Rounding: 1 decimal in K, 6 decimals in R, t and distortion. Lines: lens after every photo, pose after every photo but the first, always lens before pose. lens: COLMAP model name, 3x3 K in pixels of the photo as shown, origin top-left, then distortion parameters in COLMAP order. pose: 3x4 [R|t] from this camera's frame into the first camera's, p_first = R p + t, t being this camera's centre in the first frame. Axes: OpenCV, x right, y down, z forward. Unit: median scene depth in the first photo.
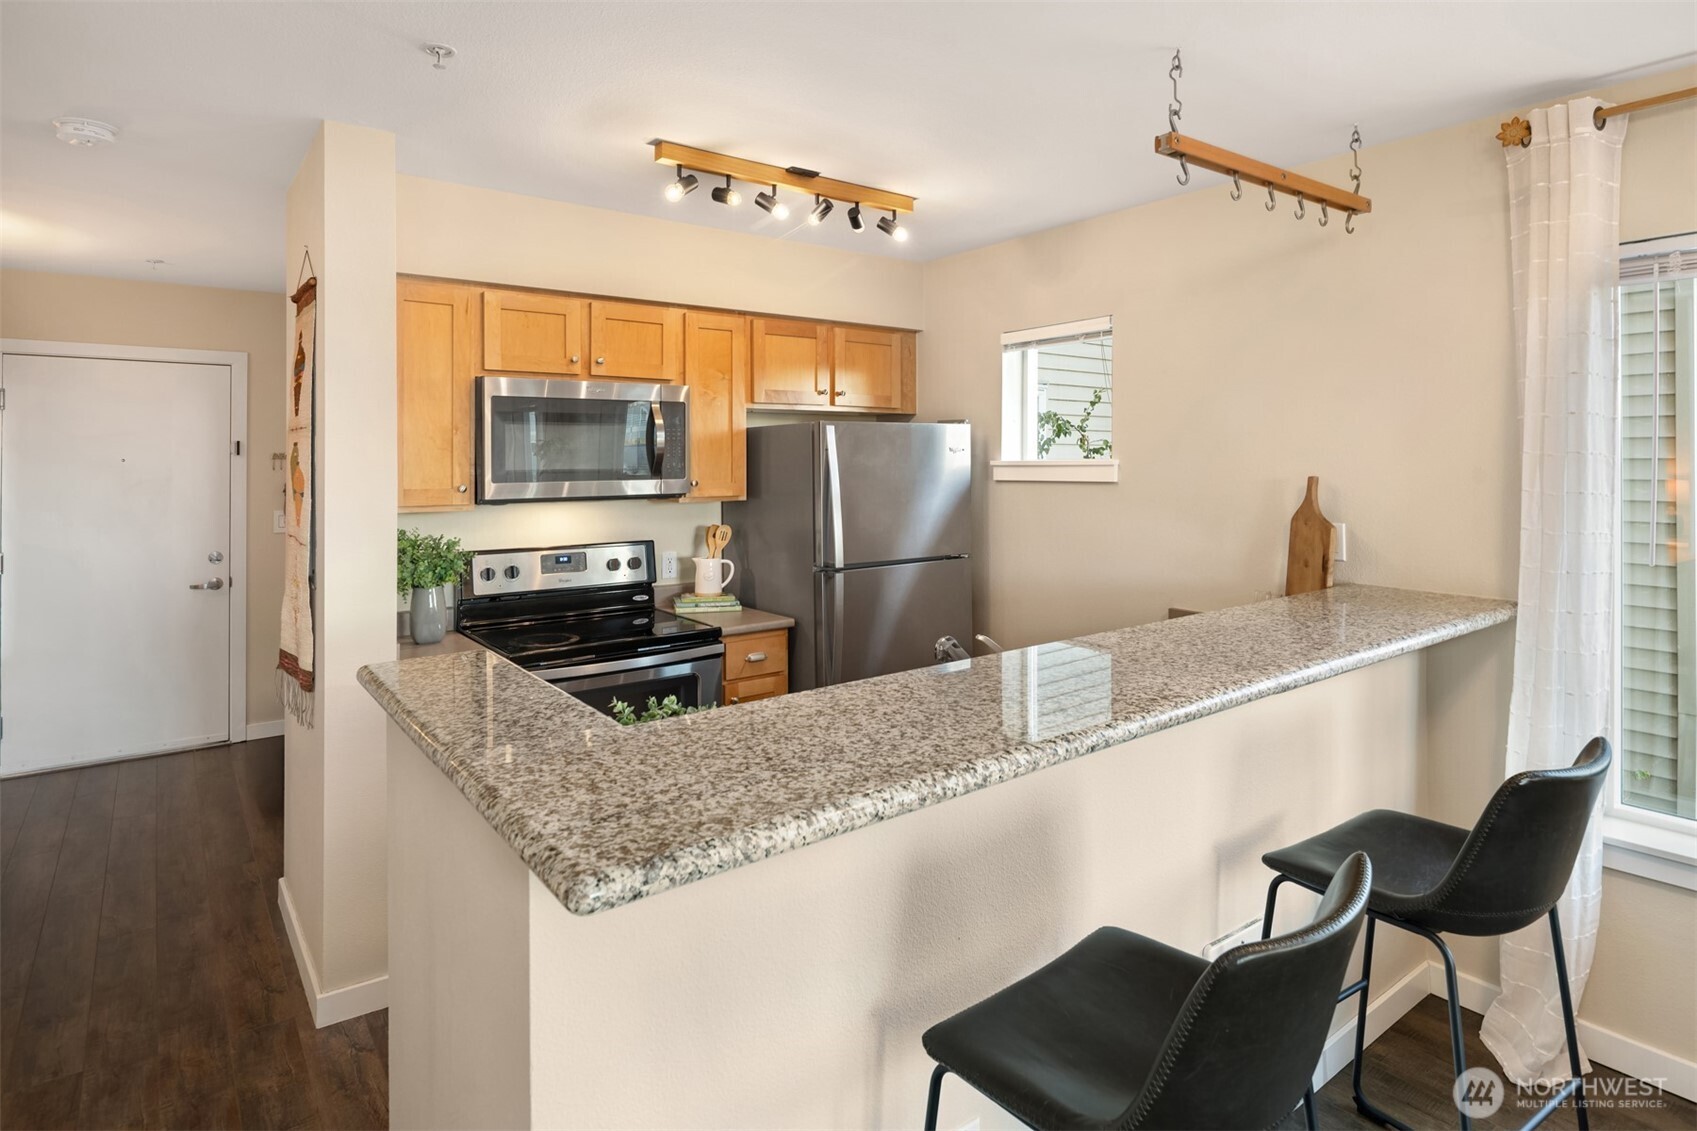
lens RADIAL K [[932.6, 0, 878.1], [0, 932.6, 459.7], [0, 0, 1]] dist [-0.000290, -0.000034]
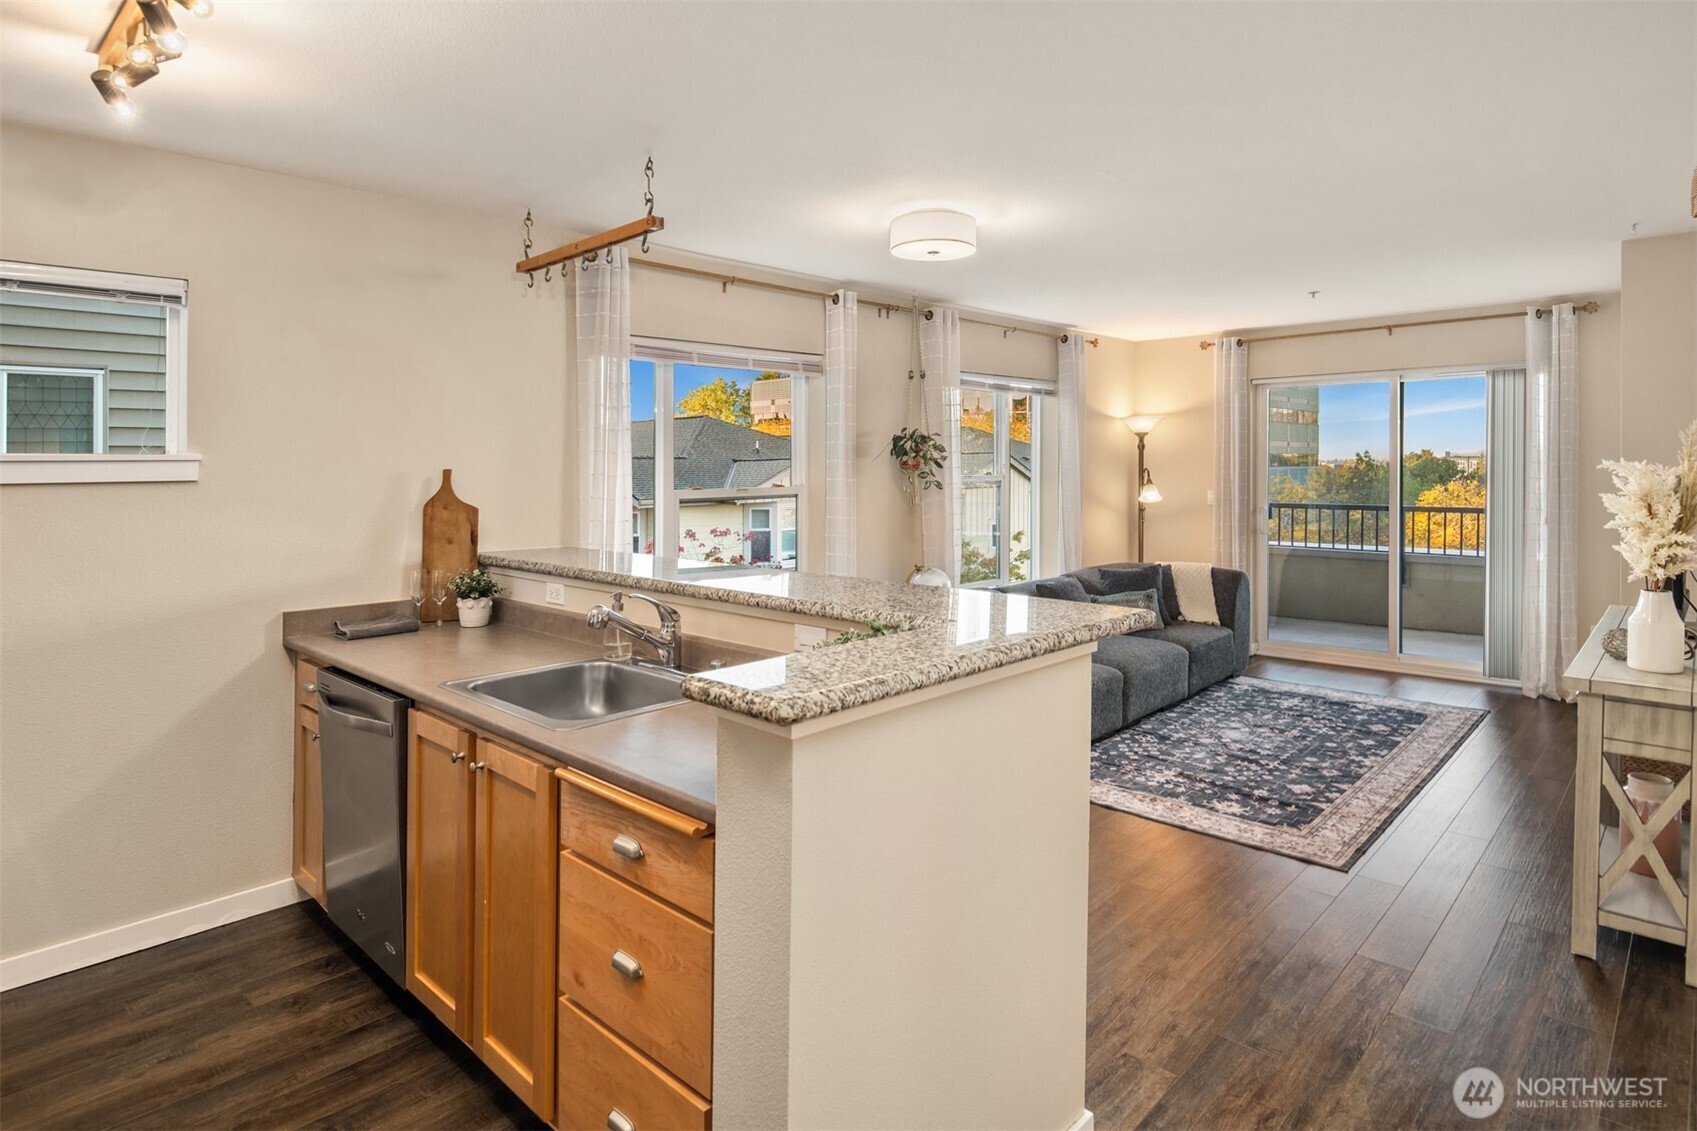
lens RADIAL K [[932.6, 0, 839.8], [0, 932.6, 489.2], [0, 0, 1]] dist [-0.000290, -0.000034]
pose [[-0.149839, -0.016533, 0.988572, -0.673514], [0.011570, 0.999762, 0.018474, 0.022570], [-0.988643, 0.014206, -0.149613, 0.557604]]
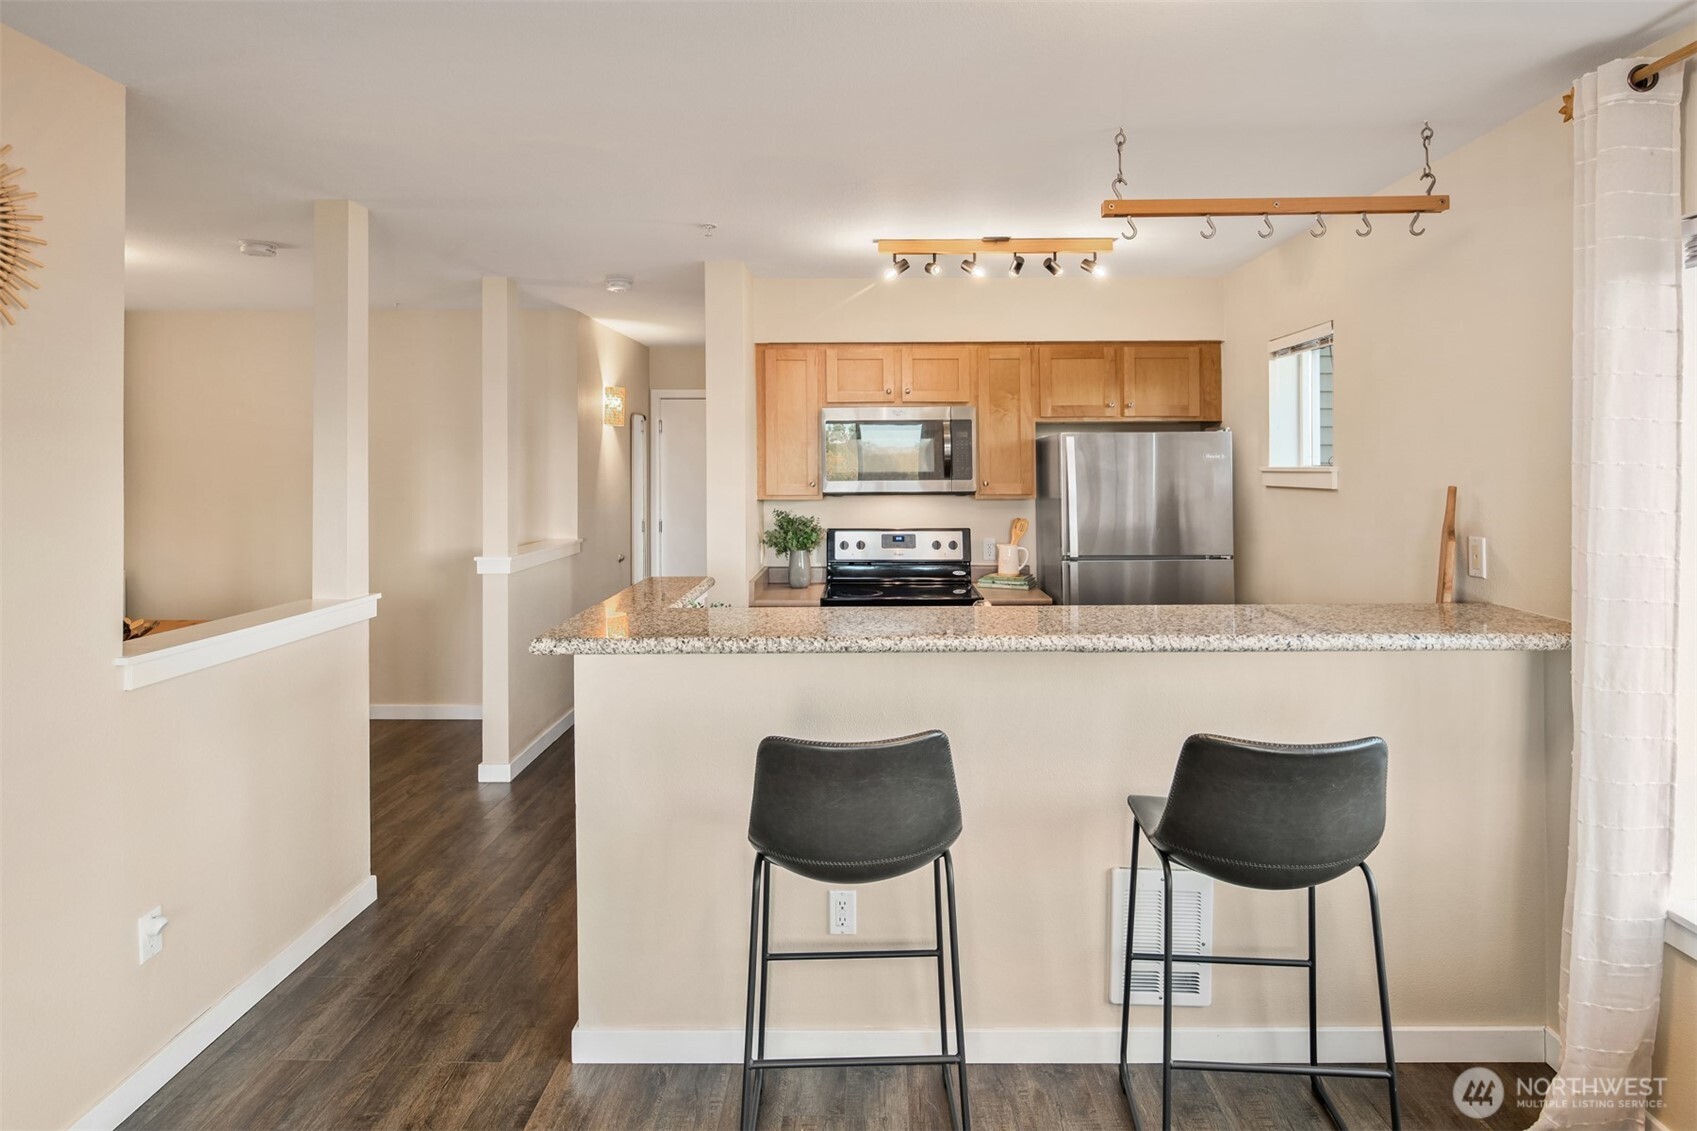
lens RADIAL K [[932.6, 0, 833.5], [0, 932.6, 463.2], [0, 0, 1]] dist [-0.000290, -0.000034]
pose [[0.764808, 0.001800, -0.644256, 0.481157], [0.000031, 0.999996, 0.002831, -0.006143], [0.644258, -0.002185, 0.764805, -0.095508]]
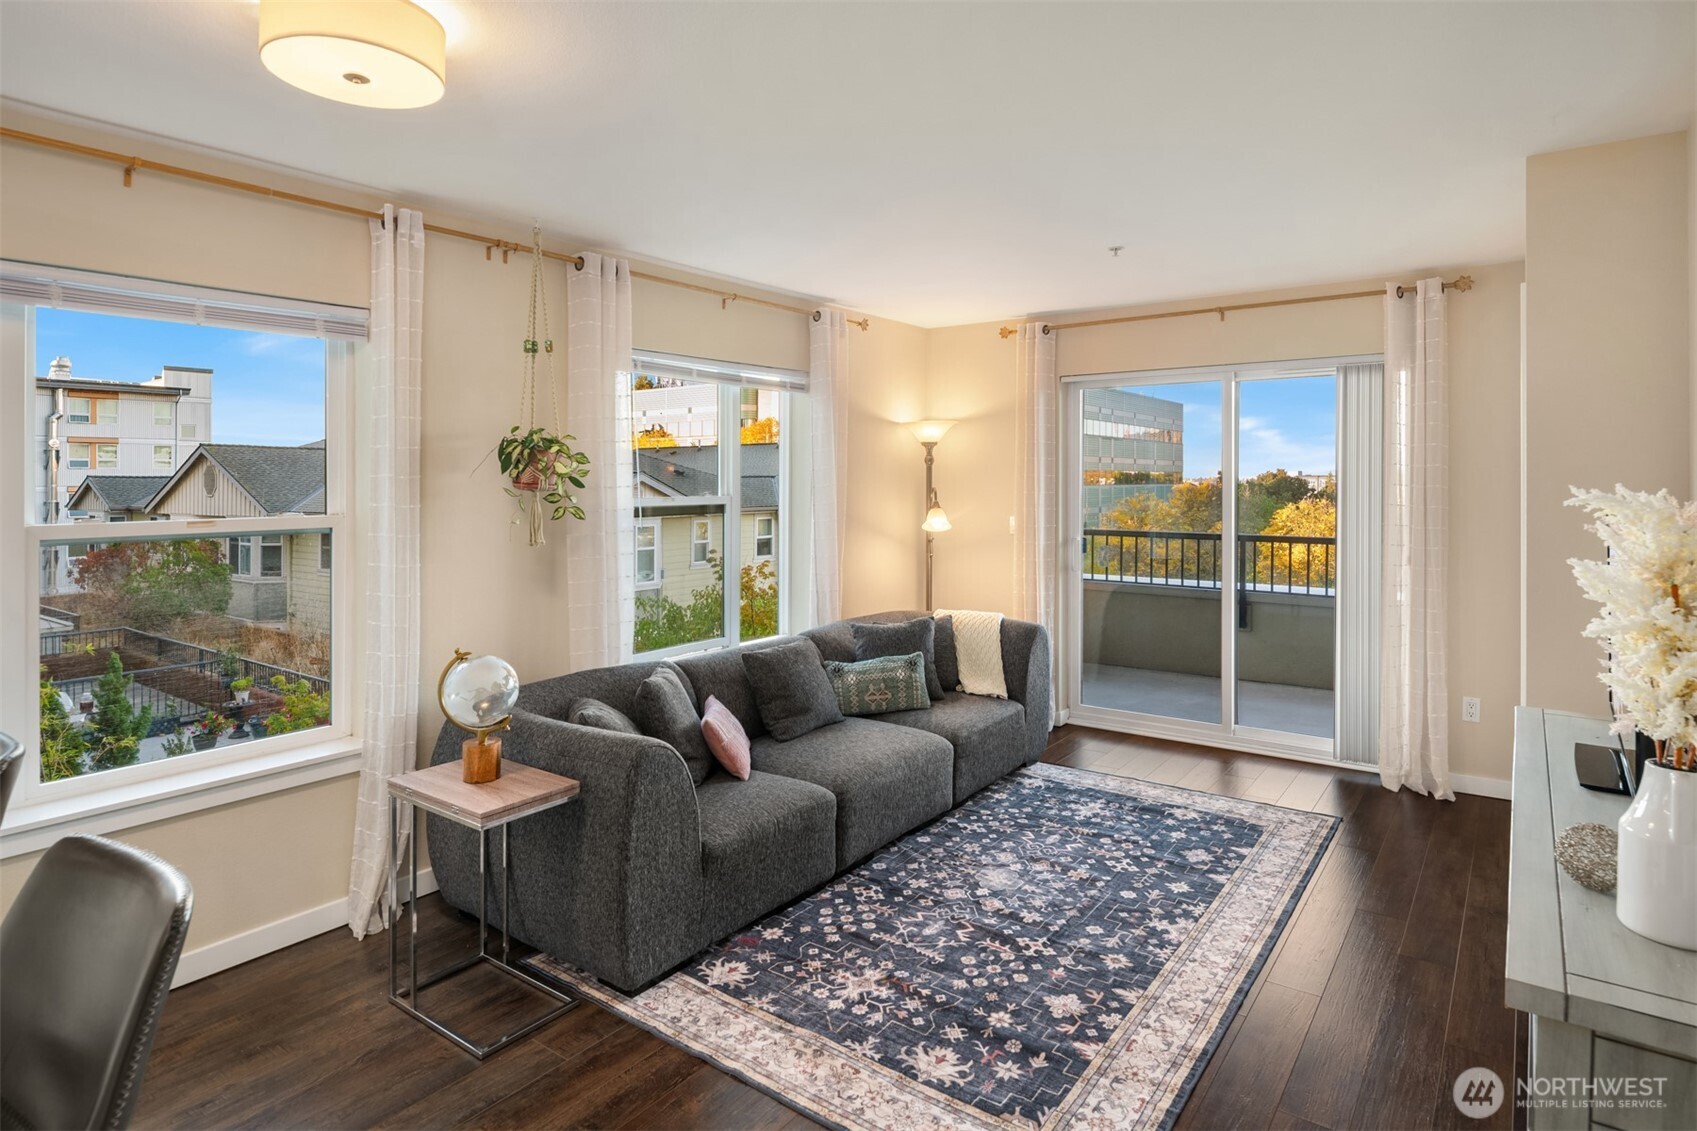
lens RADIAL K [[932.6, 0, 843.7], [0, 932.6, 495.0], [0, 0, 1]] dist [-0.000290, -0.000034]
pose [[-0.269354, -0.008353, 0.963005, -0.241637], [0.005201, 0.999935, 0.010128, 0.017187], [-0.963027, 0.007736, -0.269294, 0.155314]]
